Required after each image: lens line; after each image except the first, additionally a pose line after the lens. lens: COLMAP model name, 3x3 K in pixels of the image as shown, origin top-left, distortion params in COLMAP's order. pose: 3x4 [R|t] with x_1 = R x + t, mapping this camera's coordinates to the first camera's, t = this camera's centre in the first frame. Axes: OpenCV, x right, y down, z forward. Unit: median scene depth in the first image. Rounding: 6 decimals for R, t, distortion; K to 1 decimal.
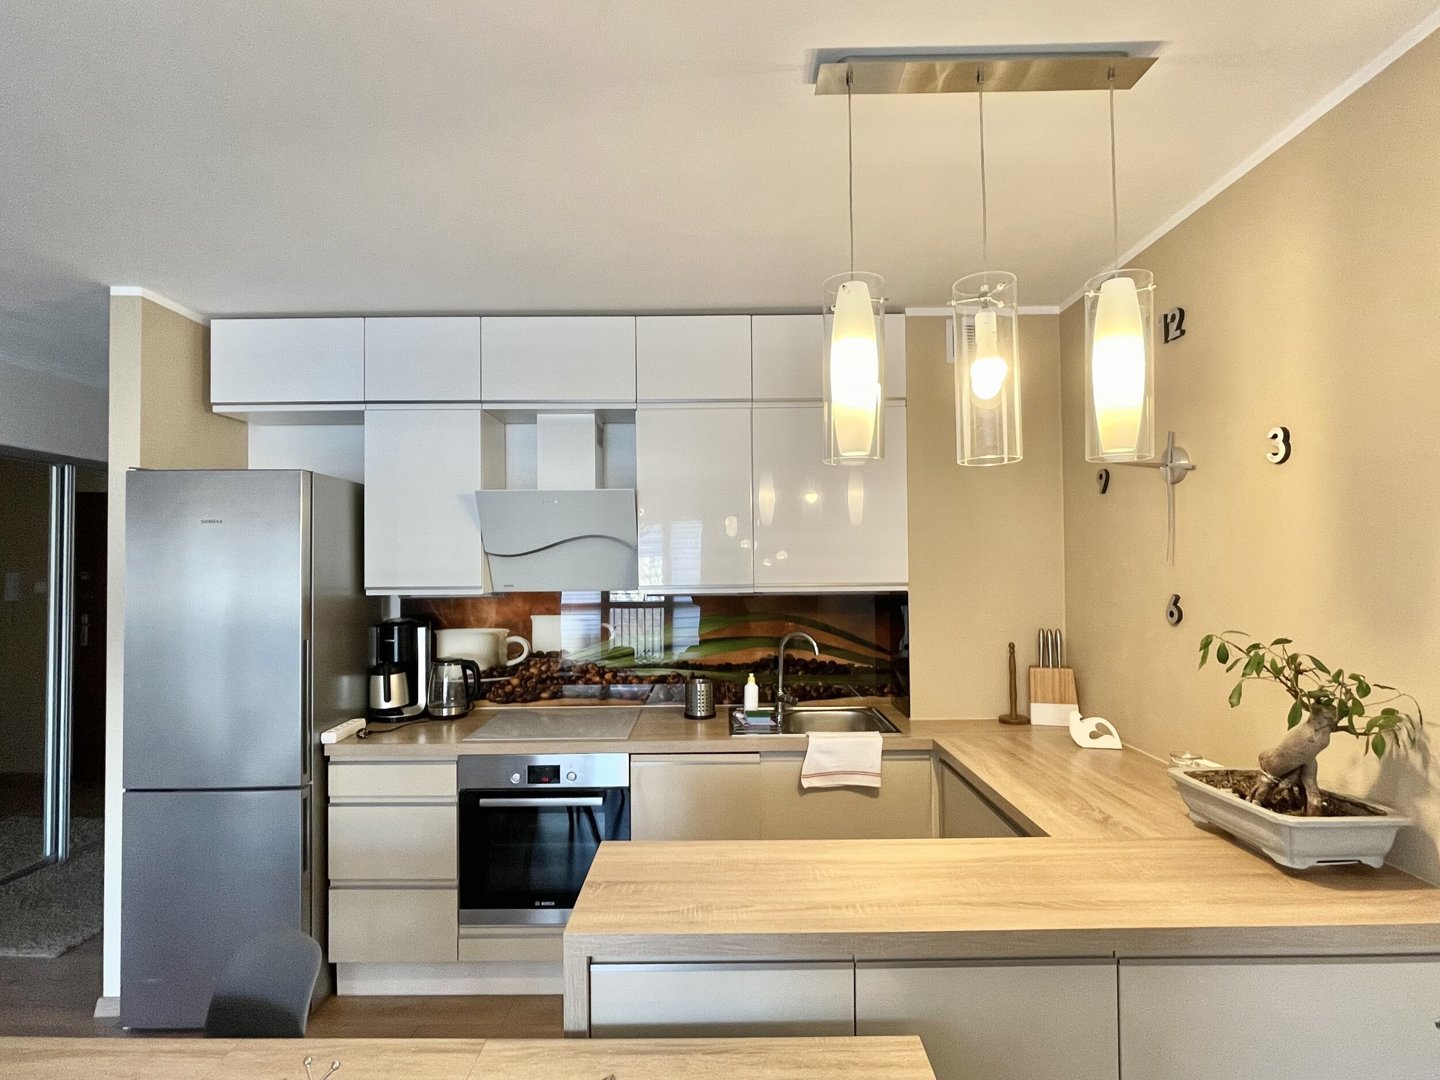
lens RADIAL K [[728.9, 0, 728.6], [0, 728.9, 548.3], [0, 0, 1]] dist [-0.000858, 0.001600]
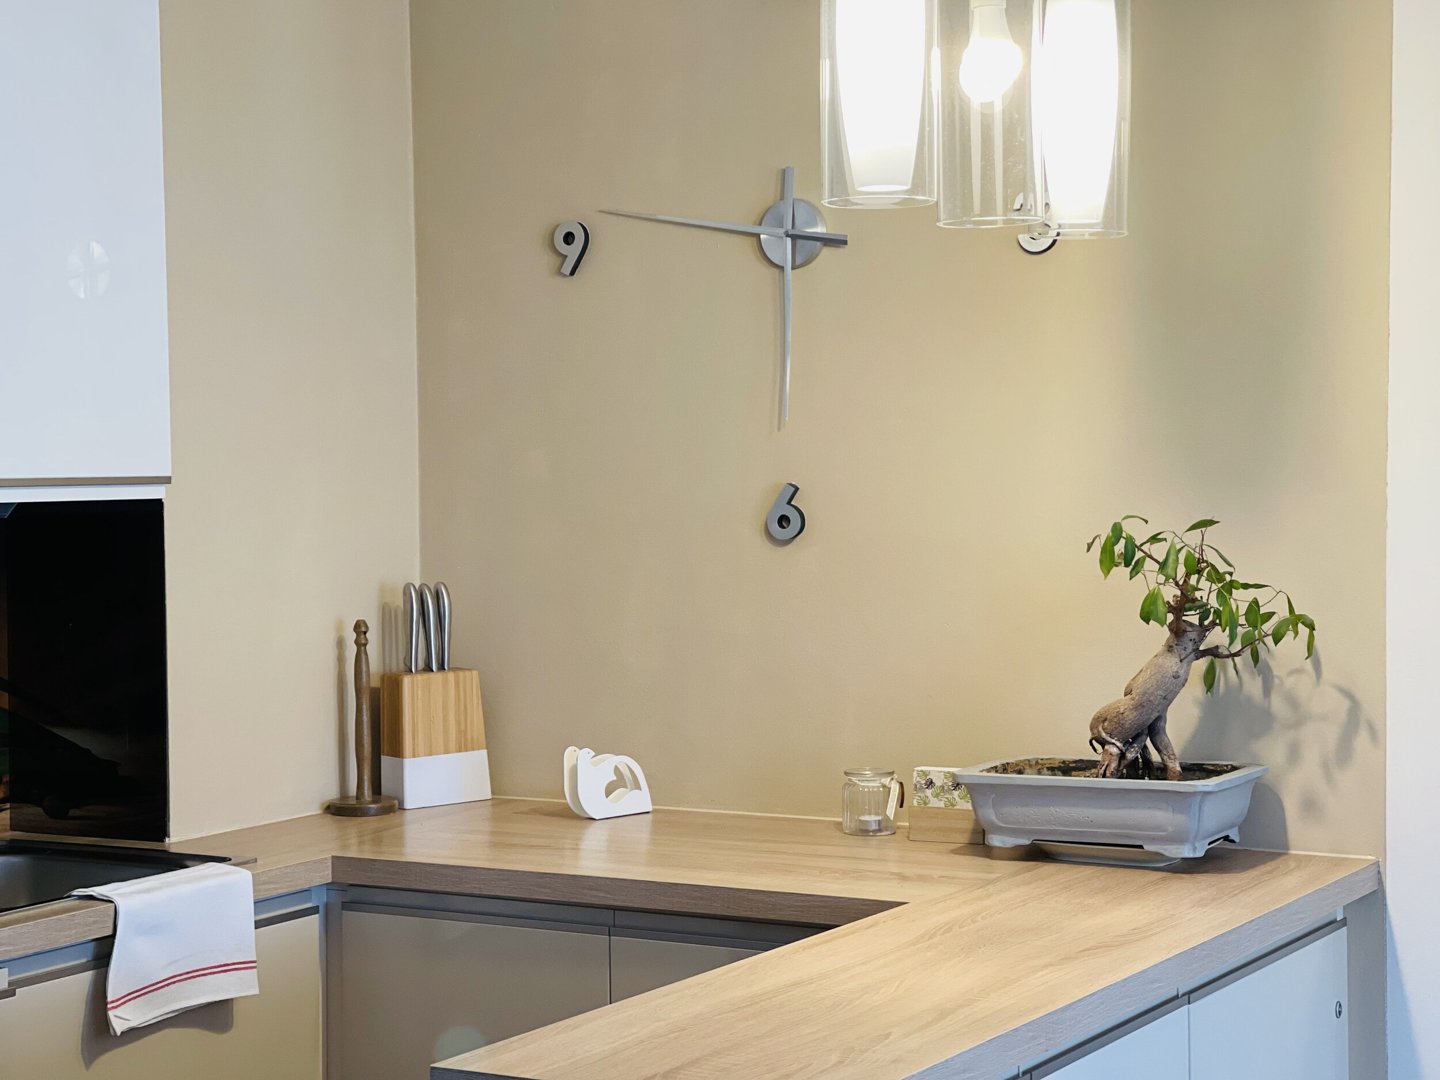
lens RADIAL K [[2673.2, 0, 728.3], [0, 2673.2, 538.9], [0, 0, 1]] dist [0.215695, 0.000000]
pose [[0.507452, -0.021751, 0.861405, -0.794079], [-0.010658, 0.999446, 0.031515, 0.032223], [-0.861614, -0.025174, 0.506939, 0.050820]]
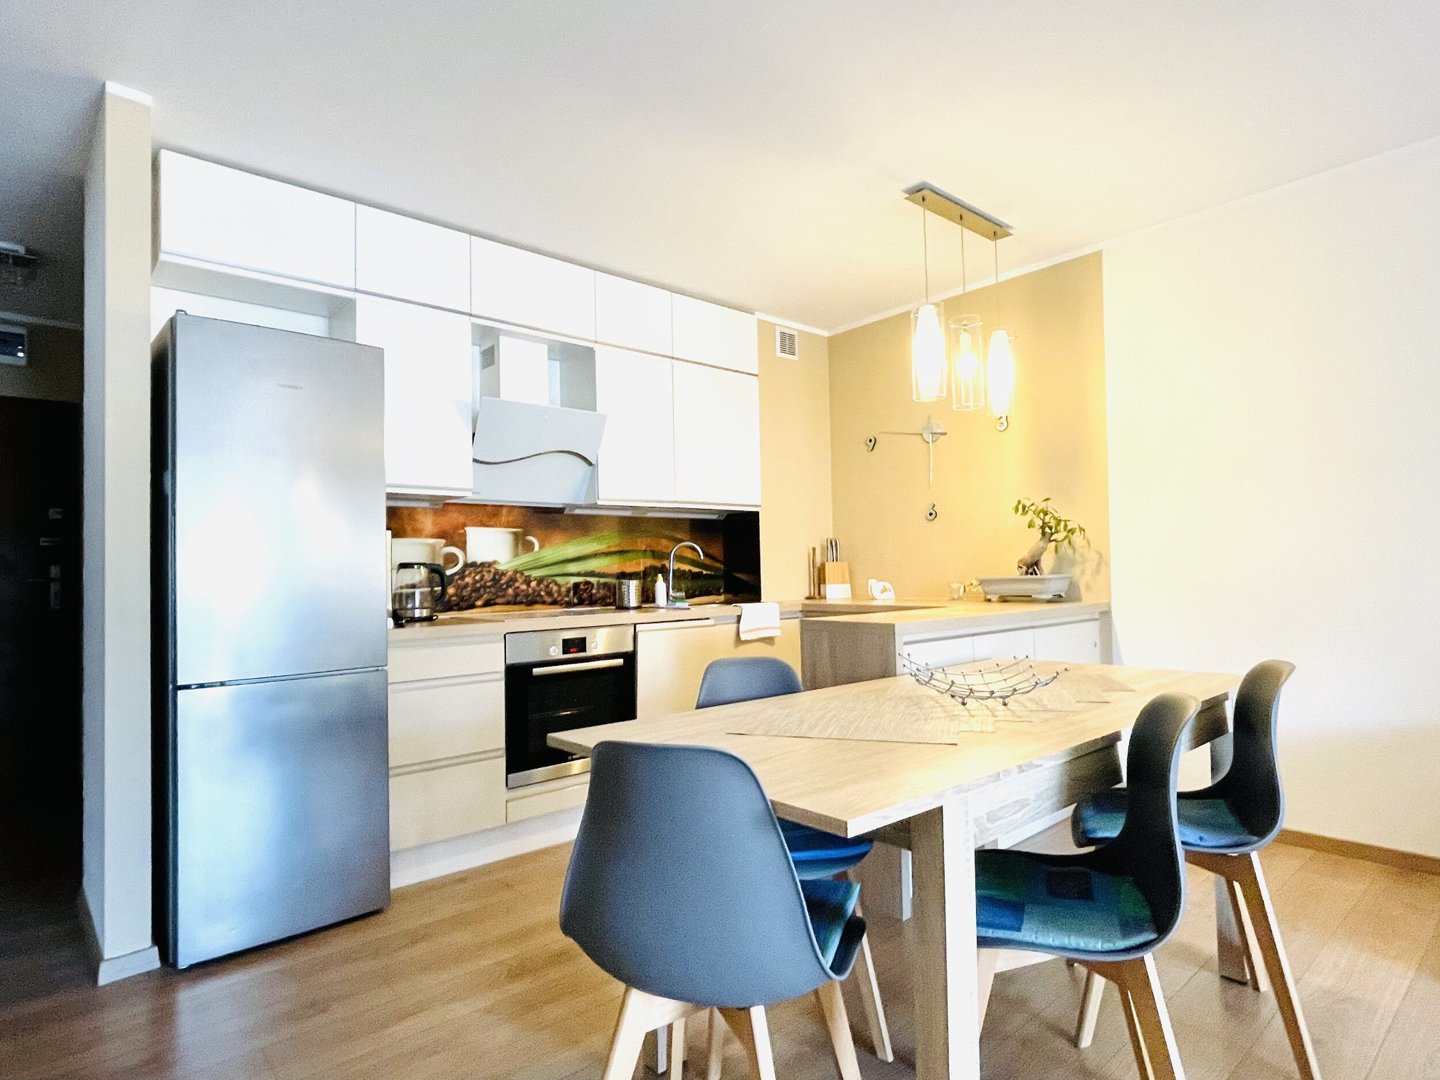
lens RADIAL K [[798.1, 0, 727.1], [0, 798.1, 545.2], [0, 0, 1]] dist [0.016976, -0.000876]
pose [[0.744813, 0.014988, 0.667105, -0.828309], [0.003352, 0.999651, -0.026201, 0.163762], [-0.667265, 0.021751, 0.744503, -0.107662]]
